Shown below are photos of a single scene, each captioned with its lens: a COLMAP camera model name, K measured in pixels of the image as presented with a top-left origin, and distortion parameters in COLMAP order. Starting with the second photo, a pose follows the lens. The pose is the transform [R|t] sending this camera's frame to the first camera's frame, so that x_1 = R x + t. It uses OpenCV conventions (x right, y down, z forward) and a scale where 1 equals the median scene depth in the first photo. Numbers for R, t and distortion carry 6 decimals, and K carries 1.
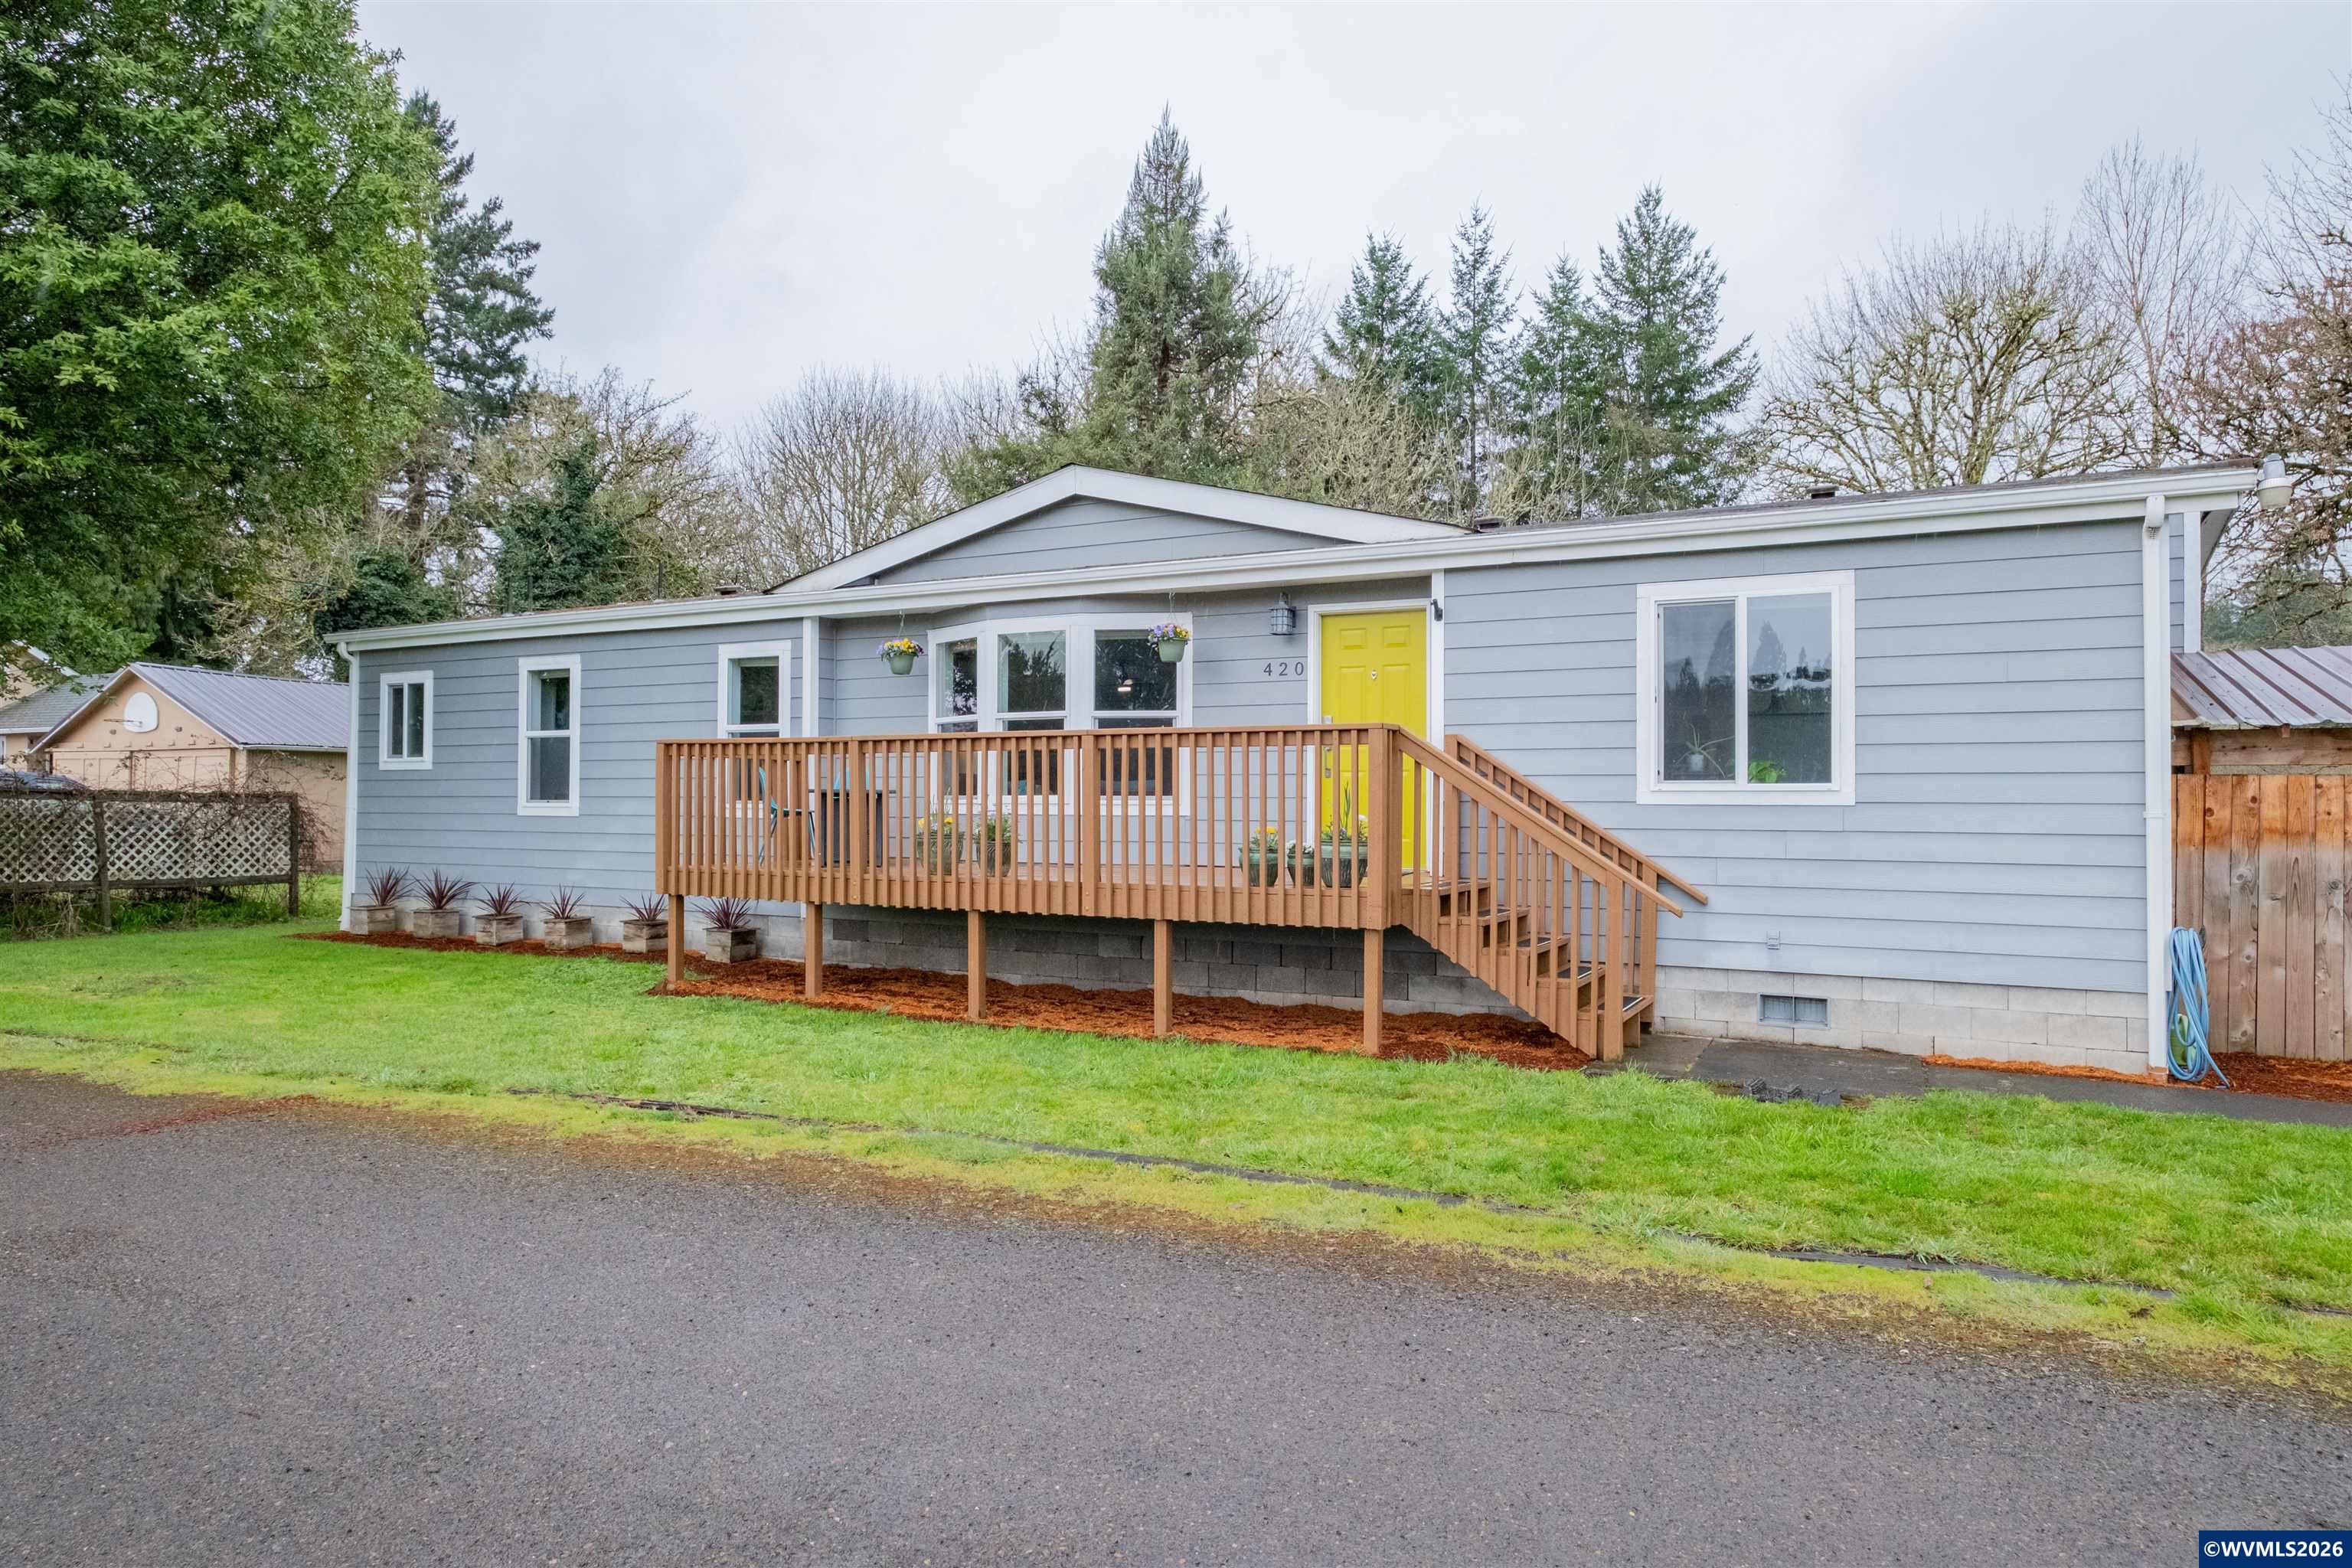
lens RADIAL K [[1350.2, 0, 1180.9], [0, 1350.2, 802.0], [0, 0, 1]] dist [-0.005874, -0.000332]
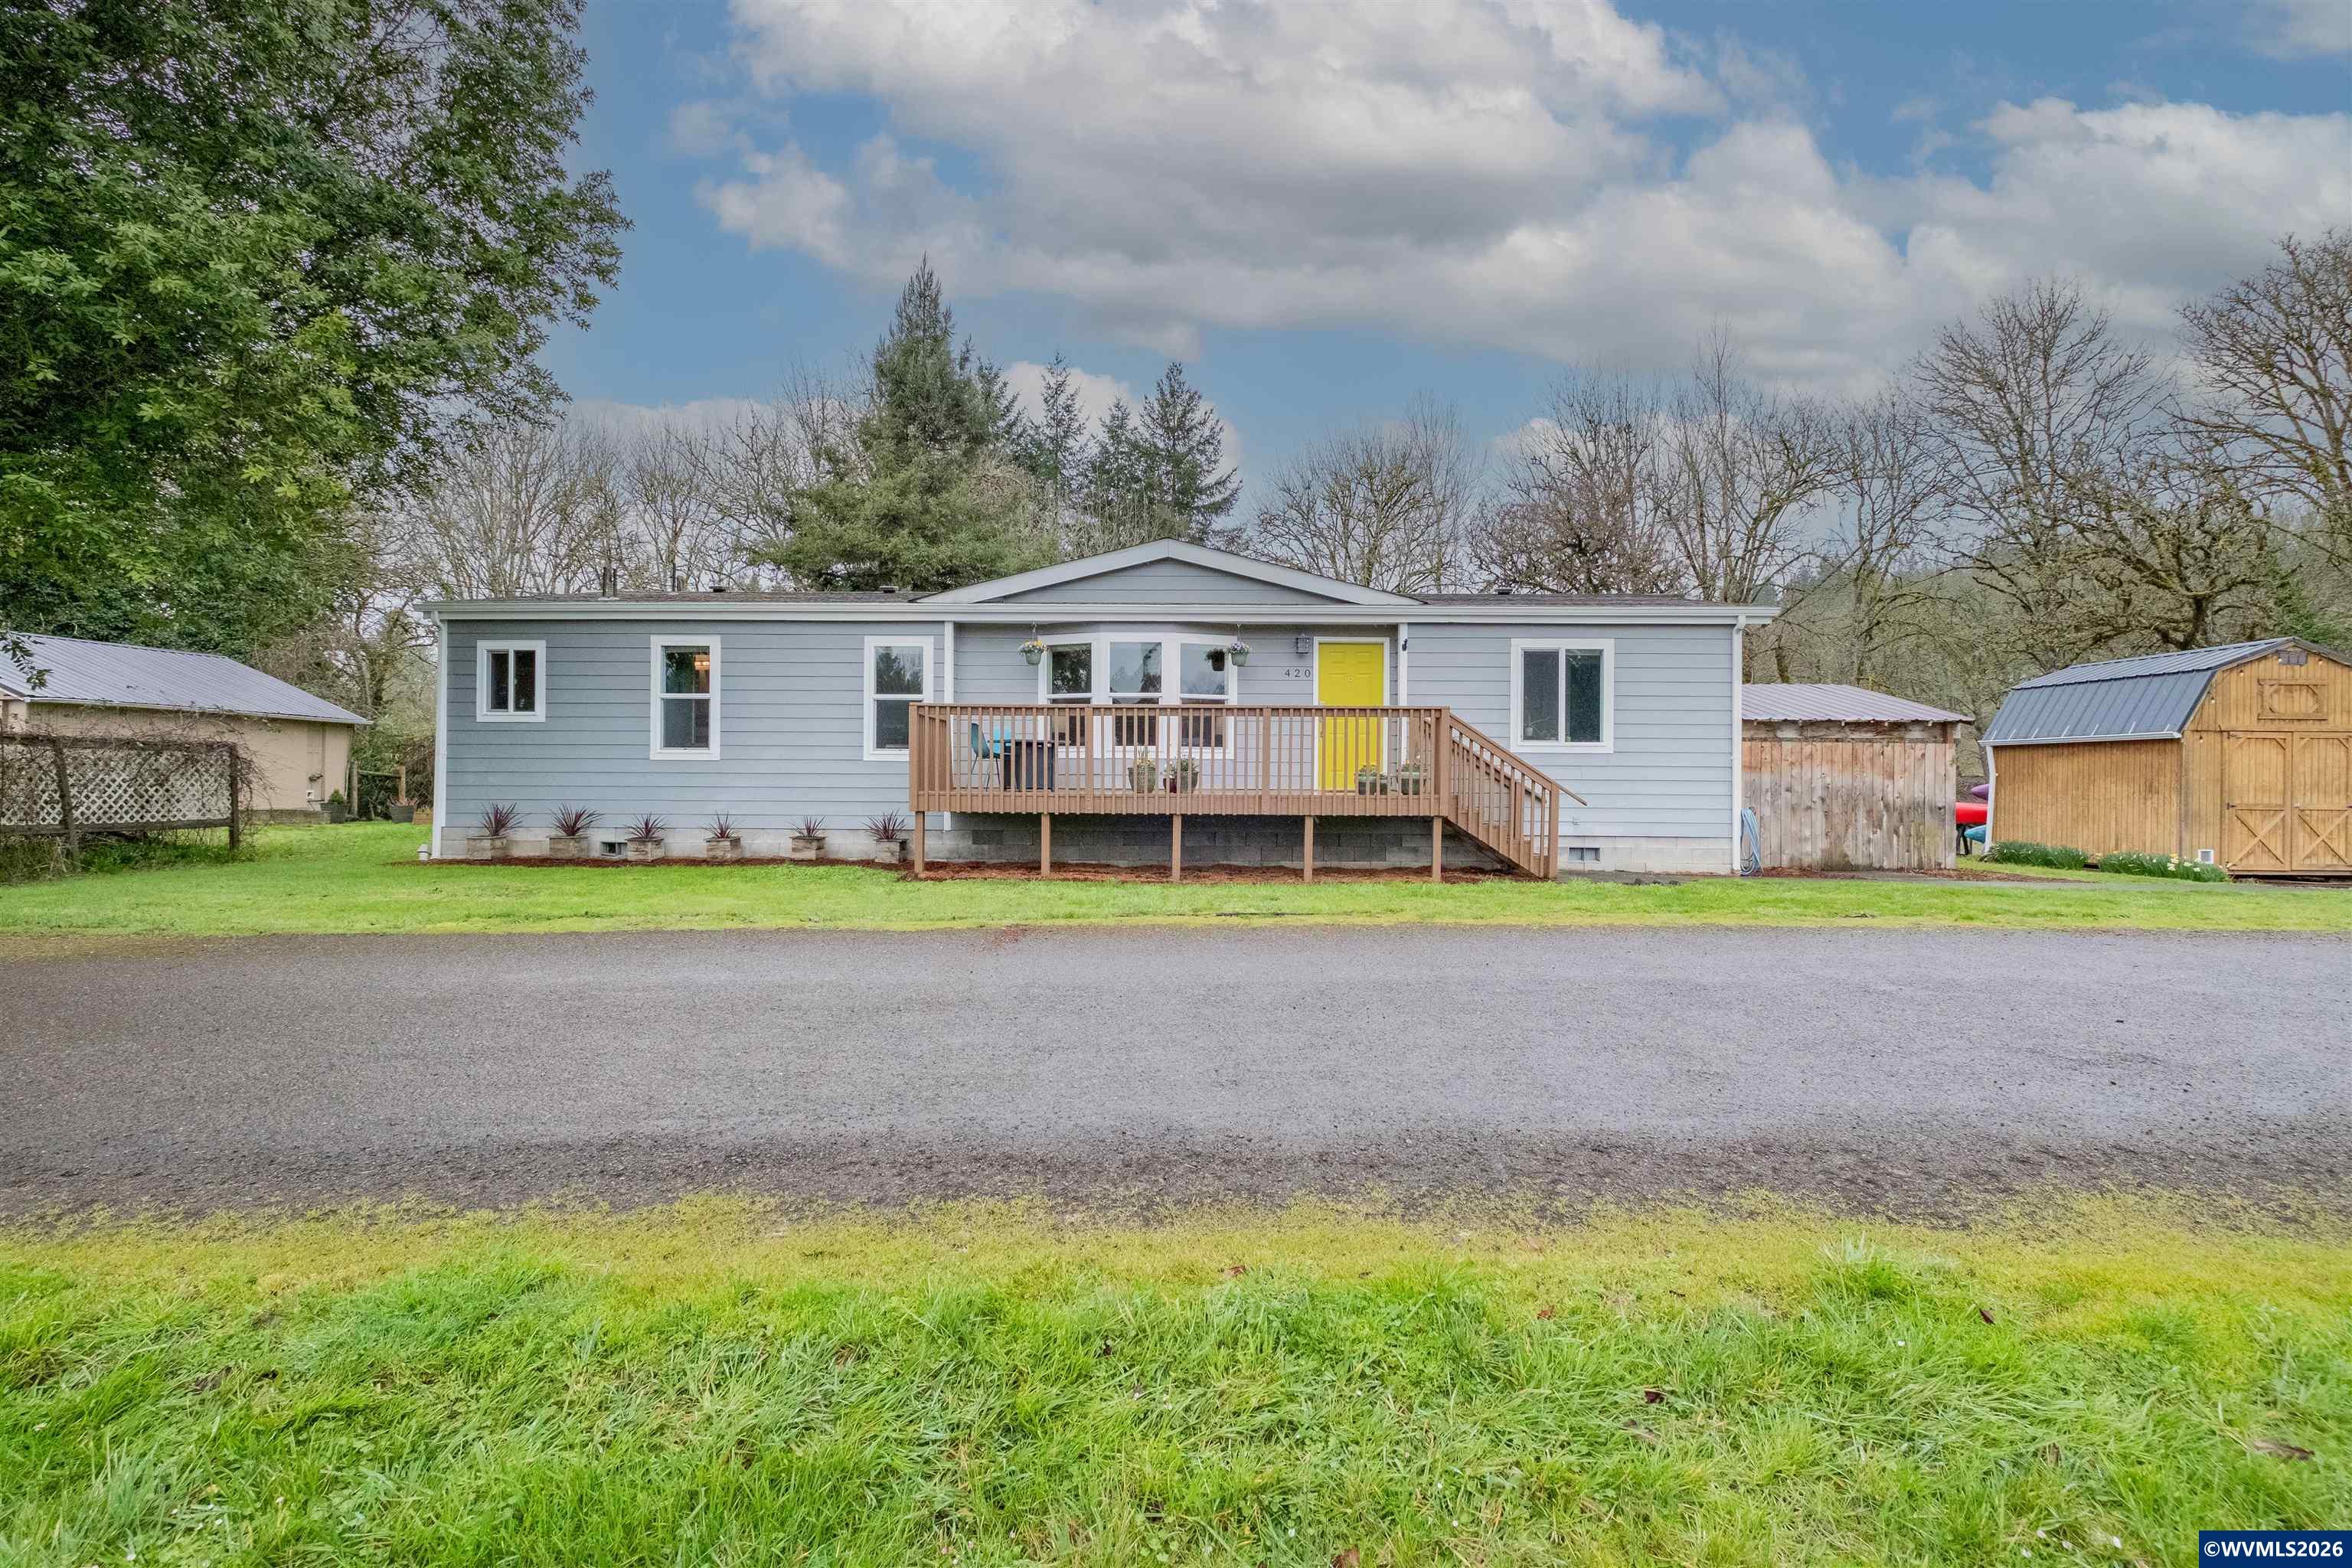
lens RADIAL K [[995.9, 0, 1174.0], [0, 995.9, 773.1], [0, 0, 1]] dist [-0.004754, -0.000399]
pose [[0.902877, 0.000860, 0.429898, -0.449876], [-0.002650, 0.999990, 0.003564, 0.018017], [-0.429890, -0.004357, 0.902871, -0.052725]]
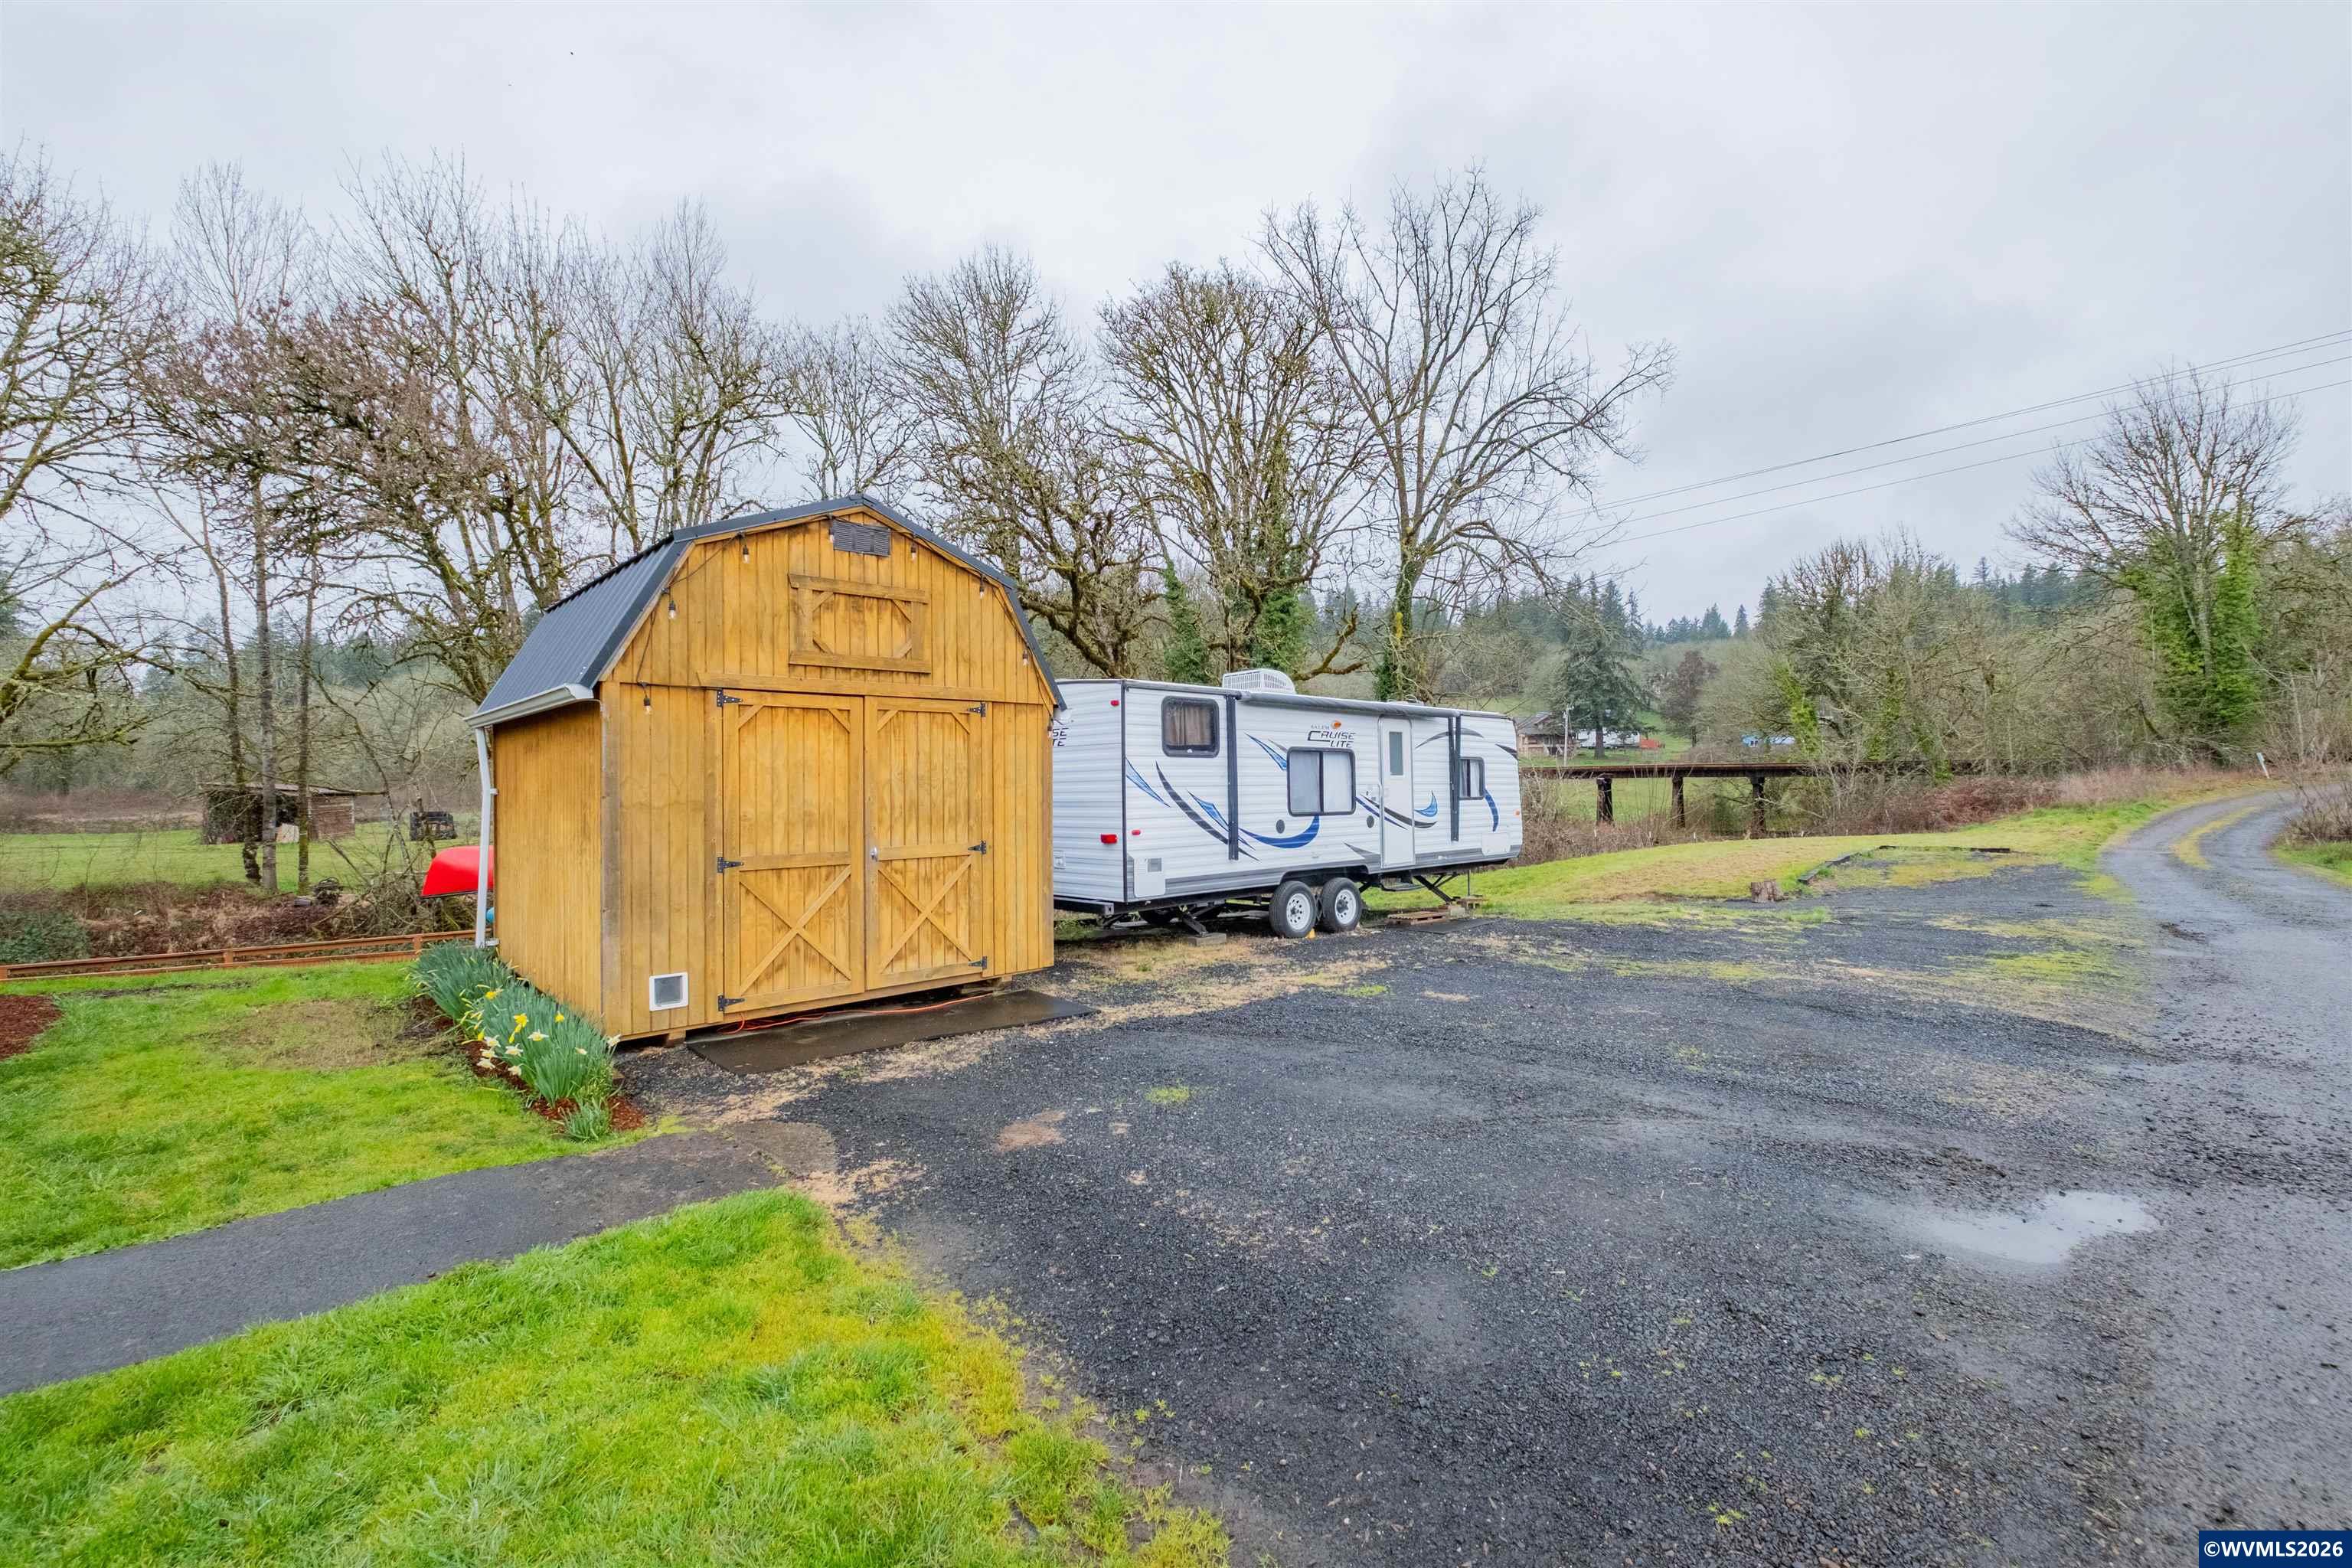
lens RADIAL K [[995.9, 0, 1173.3], [0, 995.9, 788.3], [0, 0, 1]] dist [-0.004754, -0.000399]
pose [[0.356995, -0.016986, 0.933952, 0.753365], [0.010370, 0.999845, 0.014220, 0.014615], [-0.934049, 0.004609, 0.357116, 0.074853]]
